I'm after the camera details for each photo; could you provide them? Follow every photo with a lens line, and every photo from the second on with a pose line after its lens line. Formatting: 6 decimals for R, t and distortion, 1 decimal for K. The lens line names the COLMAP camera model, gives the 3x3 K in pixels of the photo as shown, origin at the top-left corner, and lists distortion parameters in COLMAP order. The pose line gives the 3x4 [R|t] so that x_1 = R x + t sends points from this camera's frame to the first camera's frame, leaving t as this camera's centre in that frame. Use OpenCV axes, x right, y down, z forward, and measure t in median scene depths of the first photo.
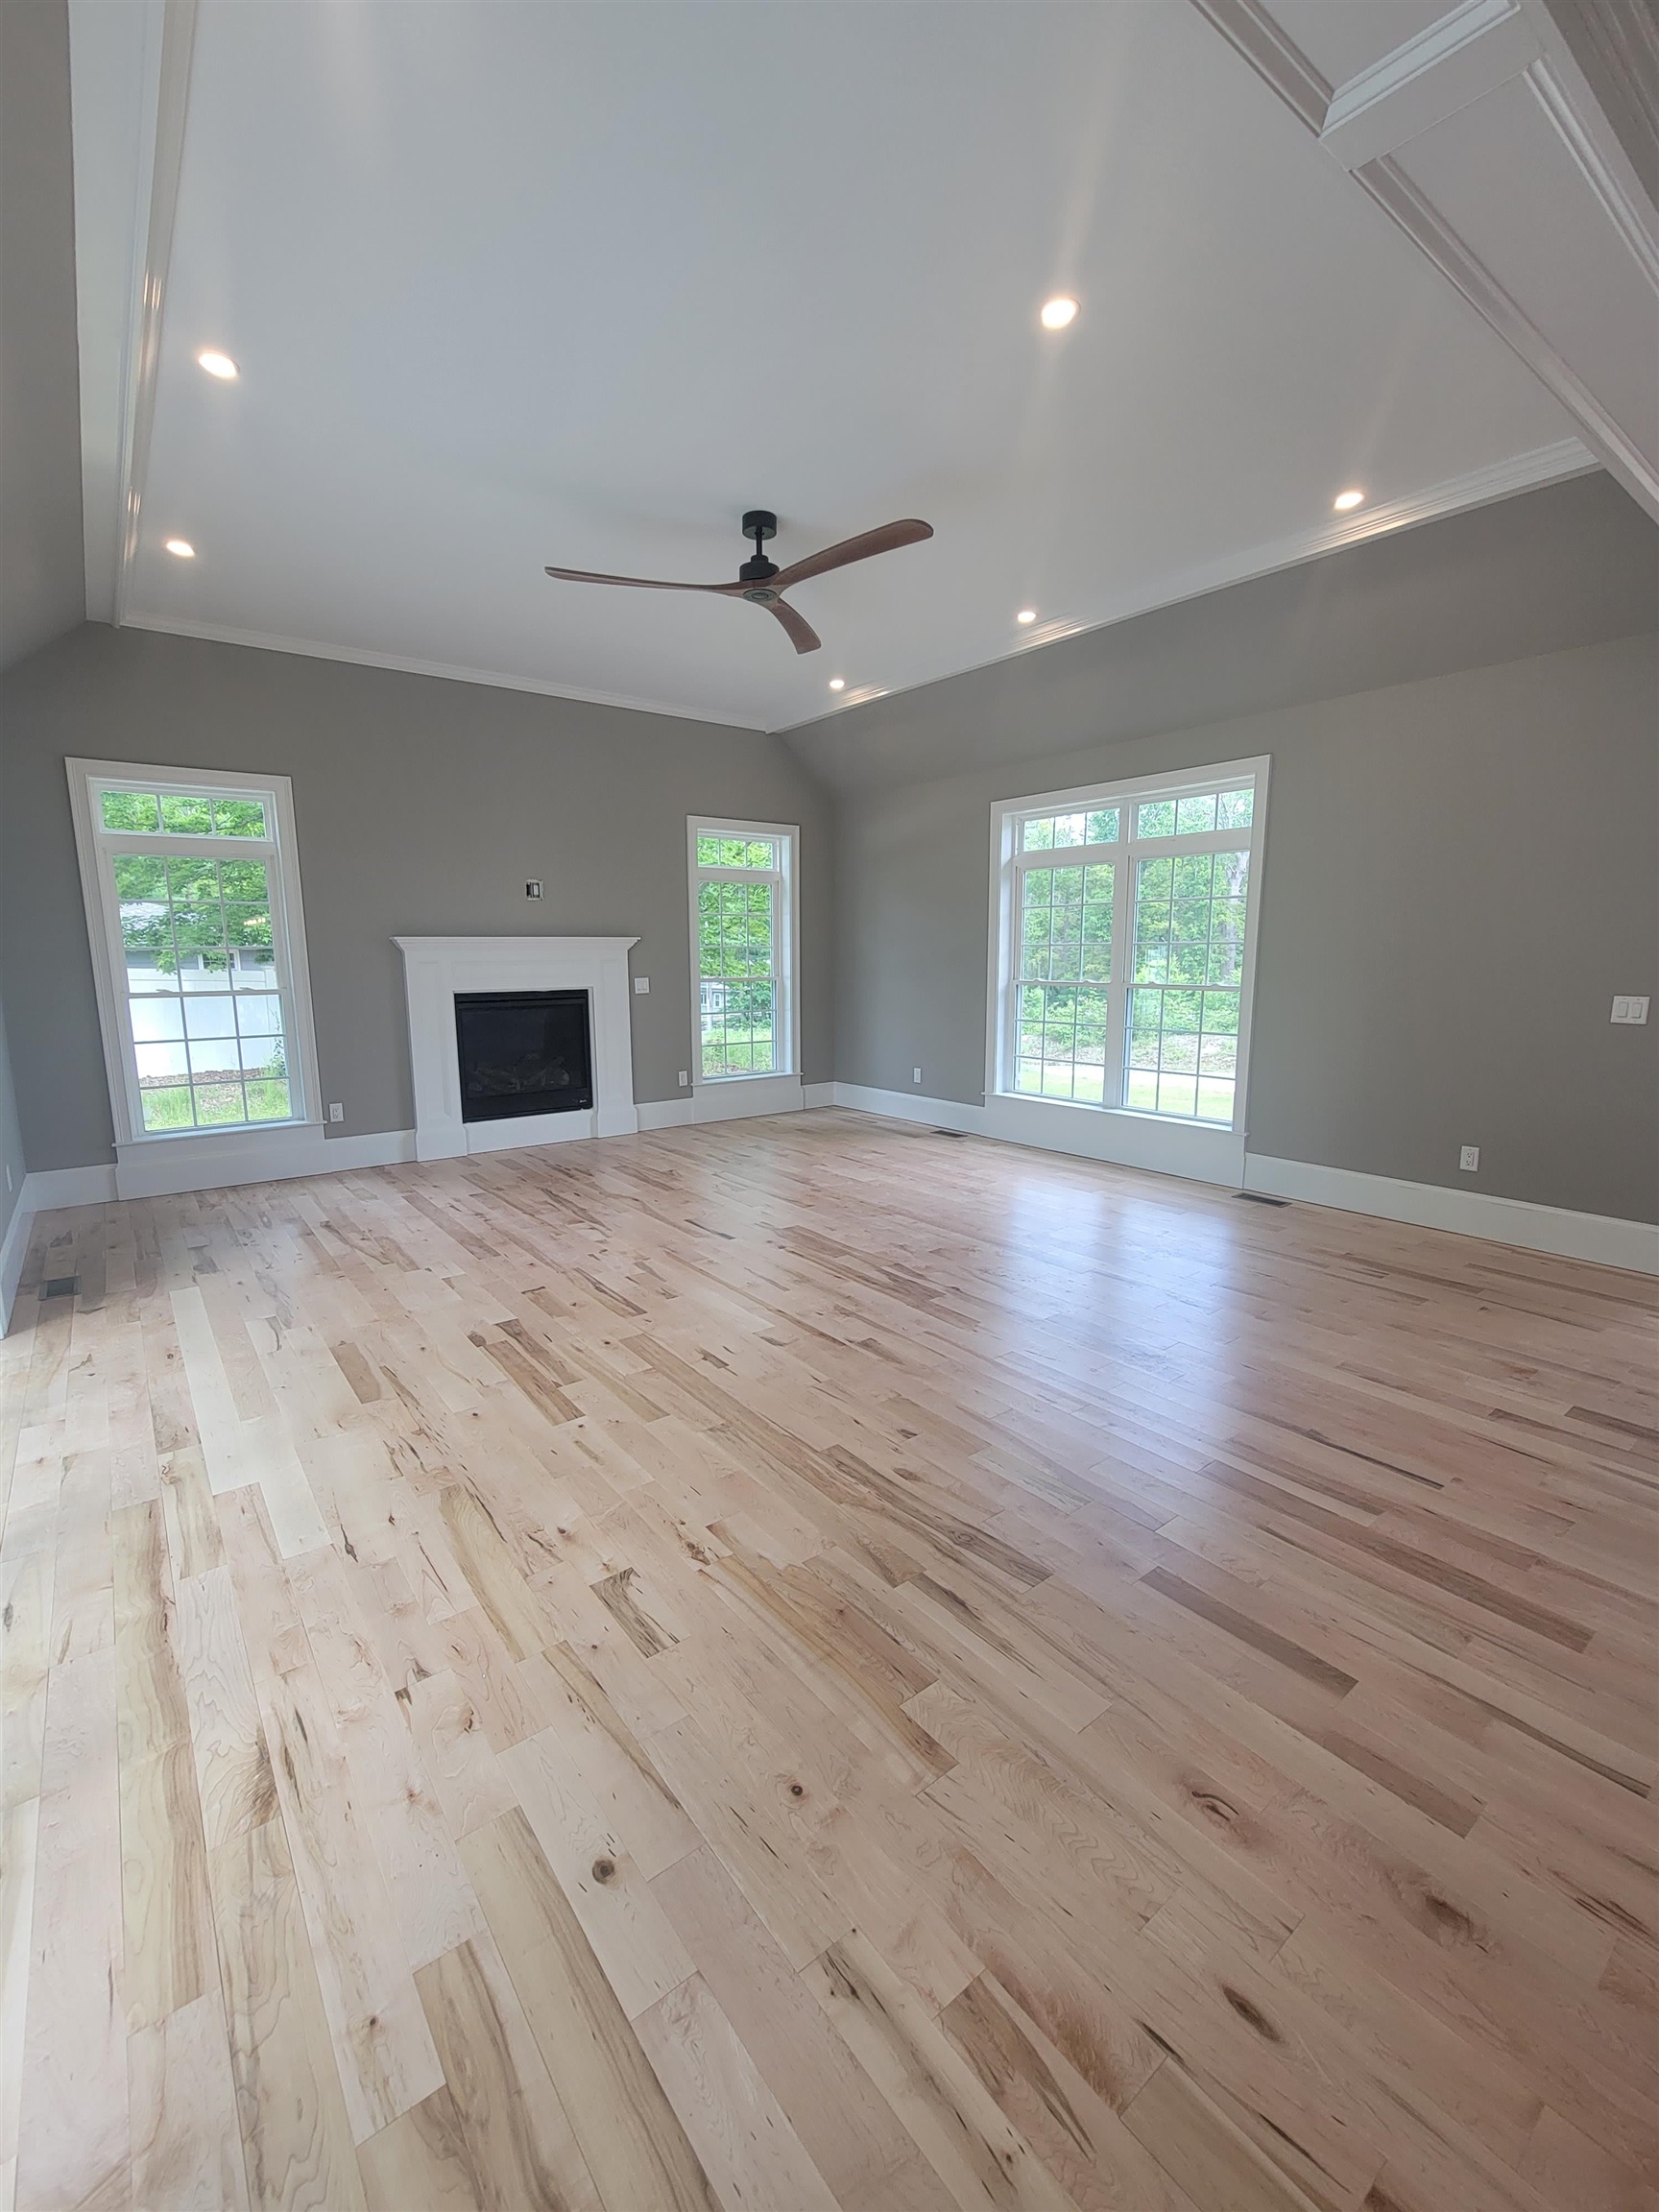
lens RADIAL K [[930.3, 0, 809.9], [0, 930.3, 1108.0], [0, 0, 1]] dist [-0.005135, -0.000029]
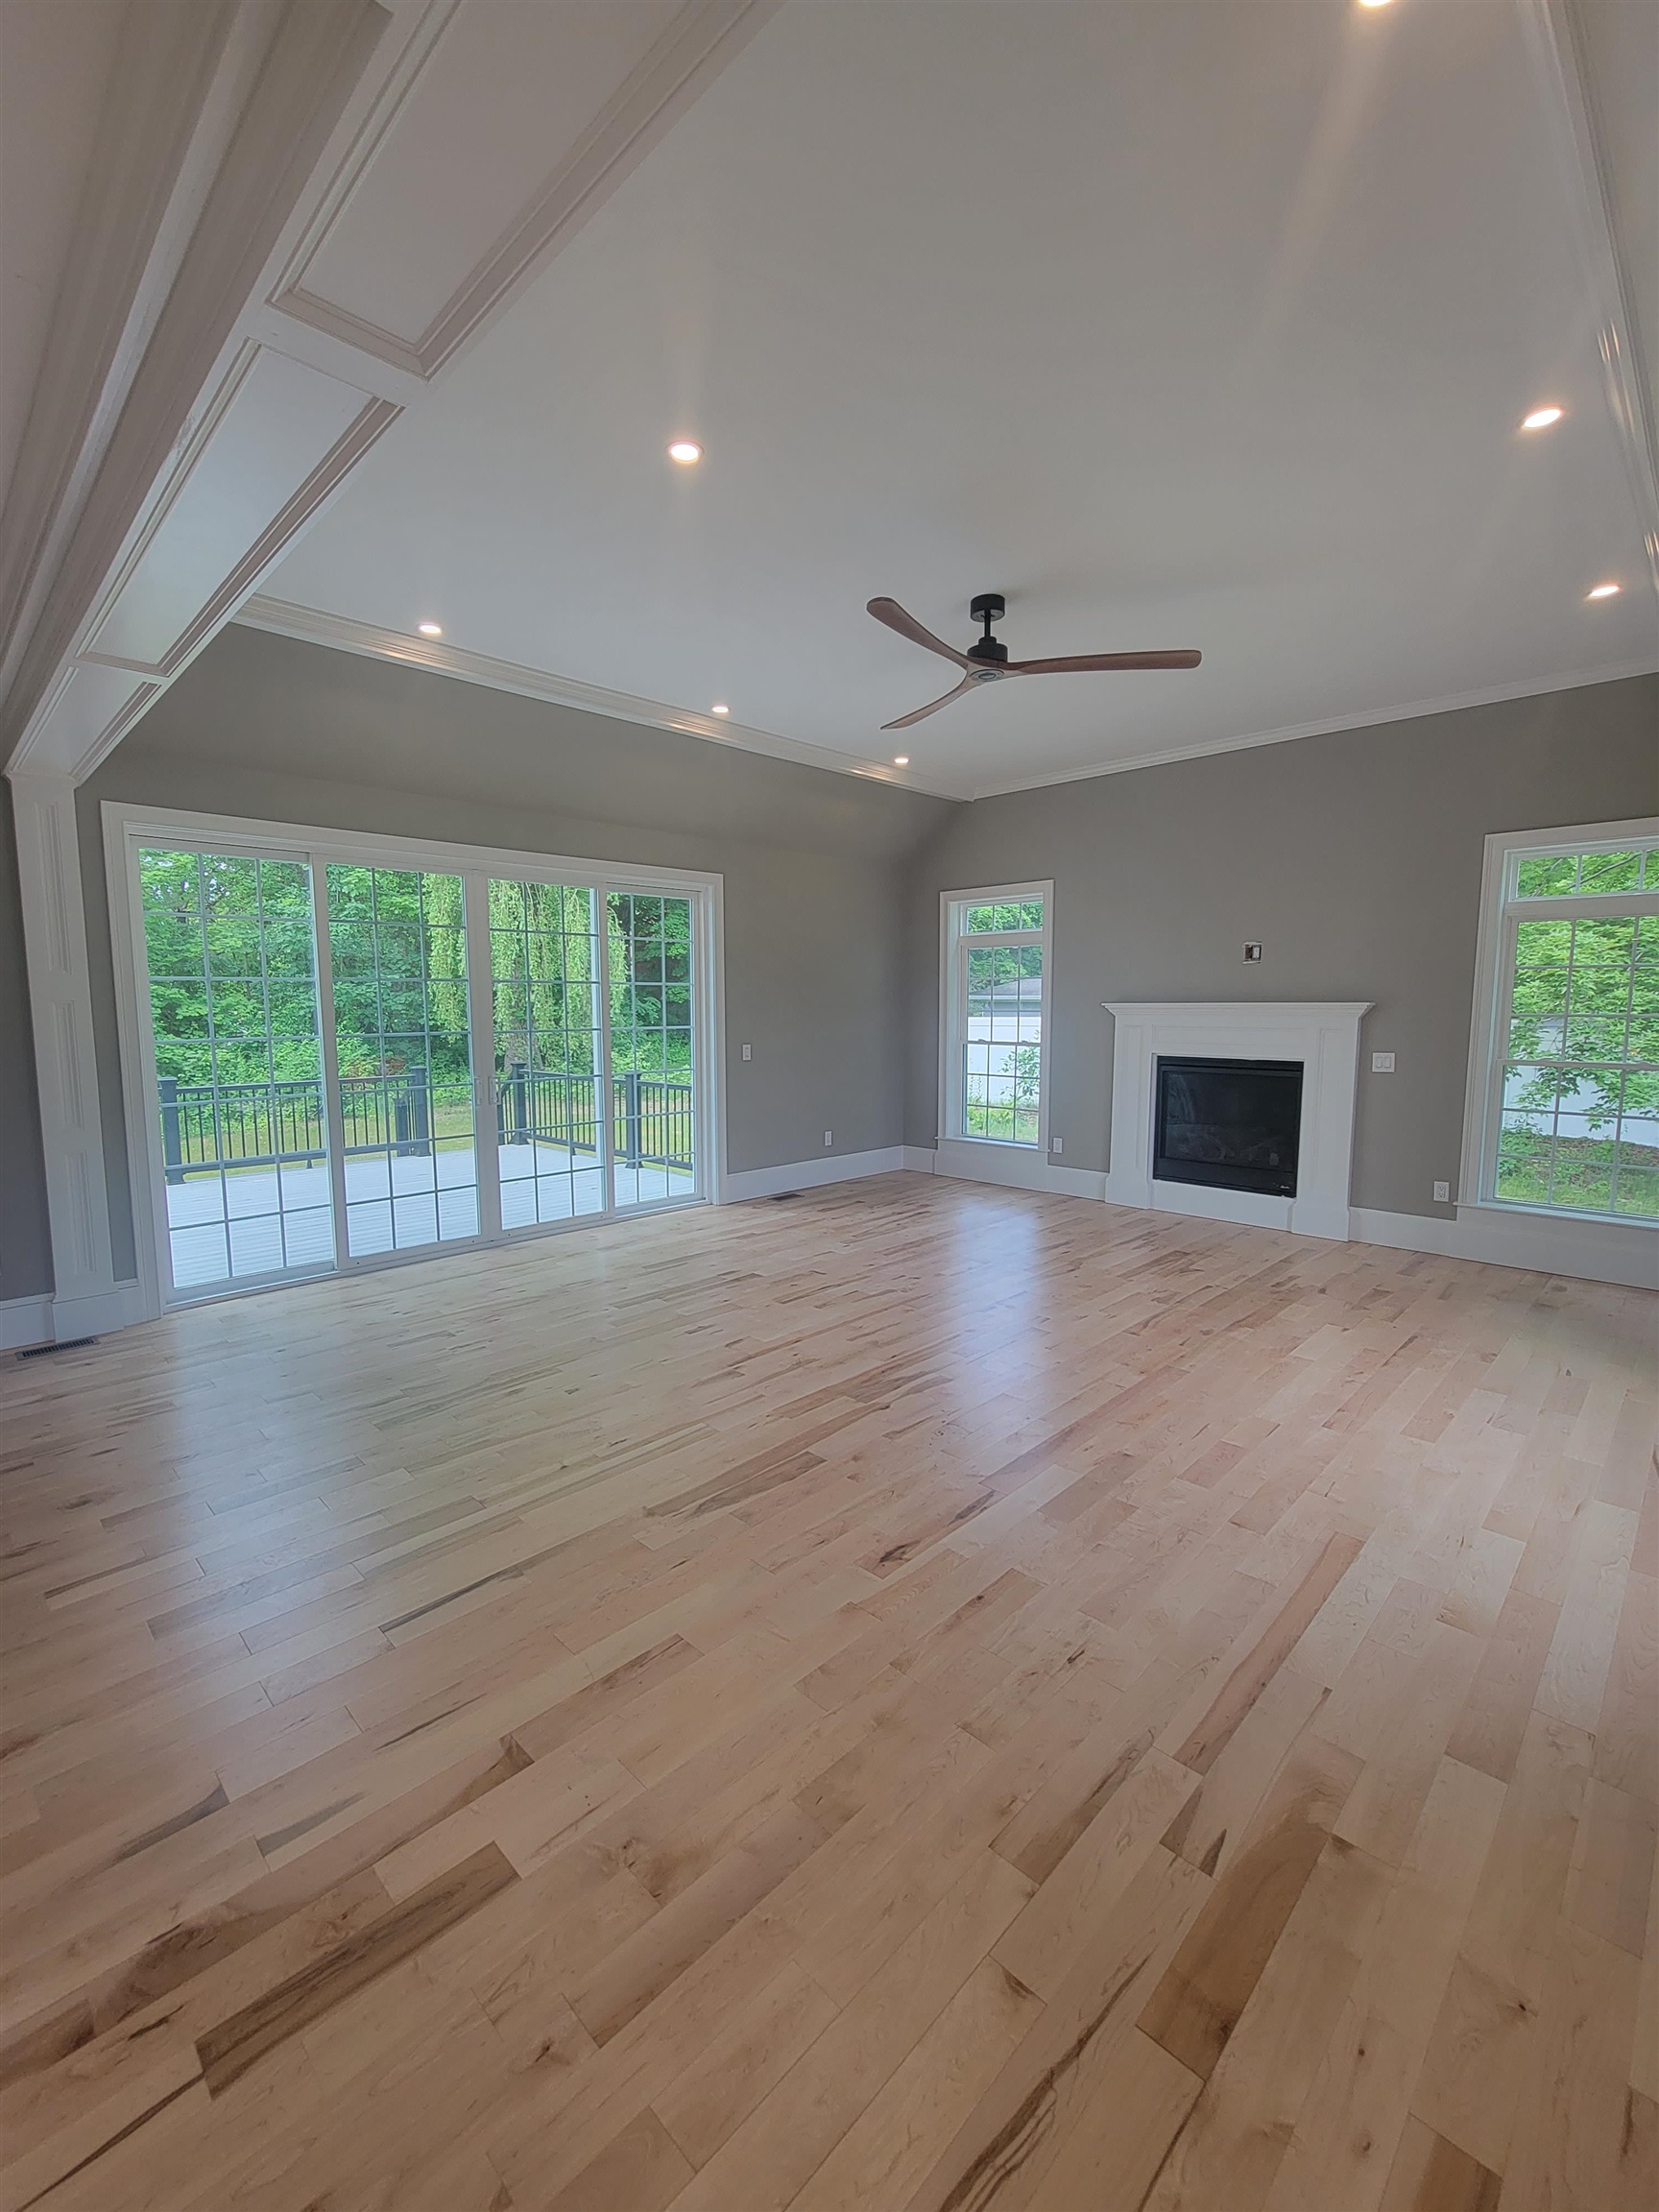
lens RADIAL K [[930.3, 0, 809.9], [0, 930.3, 1108.0], [0, 0, 1]] dist [-0.005135, -0.000029]
pose [[0.136205, 0.117063, -0.983740, 0.751212], [-0.164968, 0.981810, 0.093993, -0.121854], [0.976849, 0.149483, 0.153039, 0.567346]]
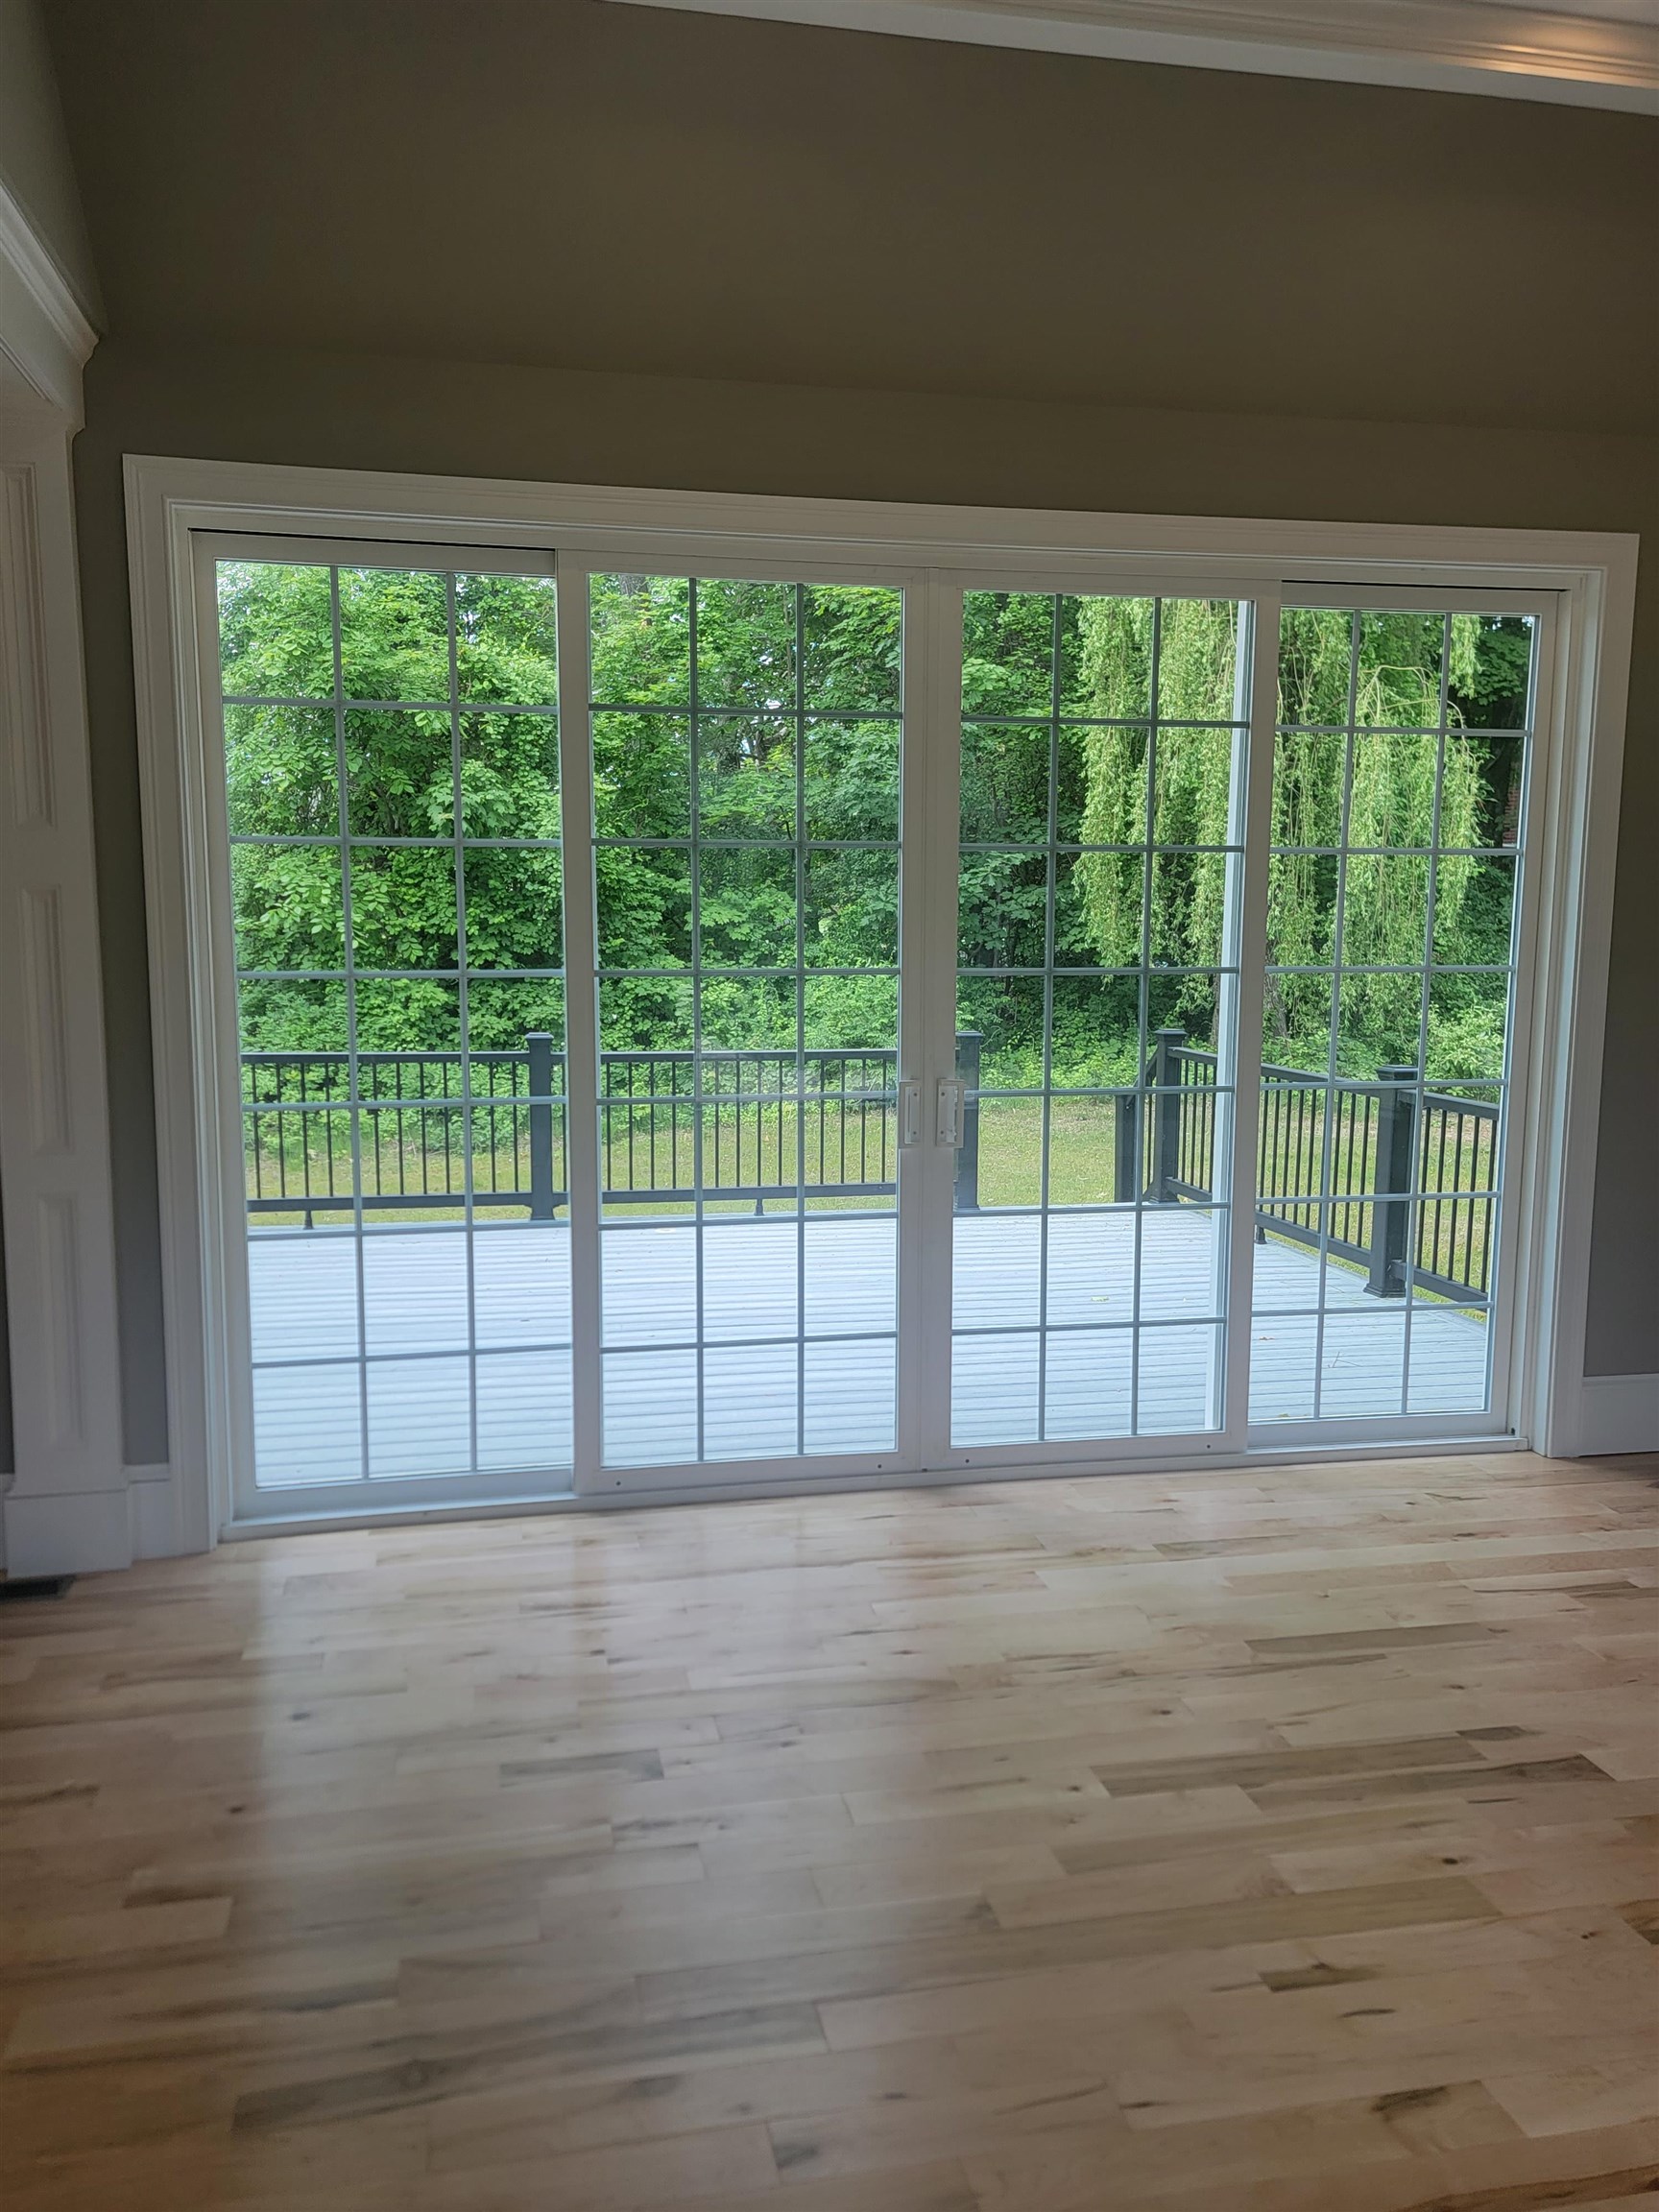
lens RADIAL K [[1713.8, 0, 828.8], [0, 1713.8, 1133.2], [0, 0, 1]] dist [0.072042, -0.002467]
pose [[-0.423426, 0.121232, -0.897782, 0.391613], [-0.155960, 0.966455, 0.204062, -0.129439], [0.892405, 0.226423, -0.390315, 0.644705]]
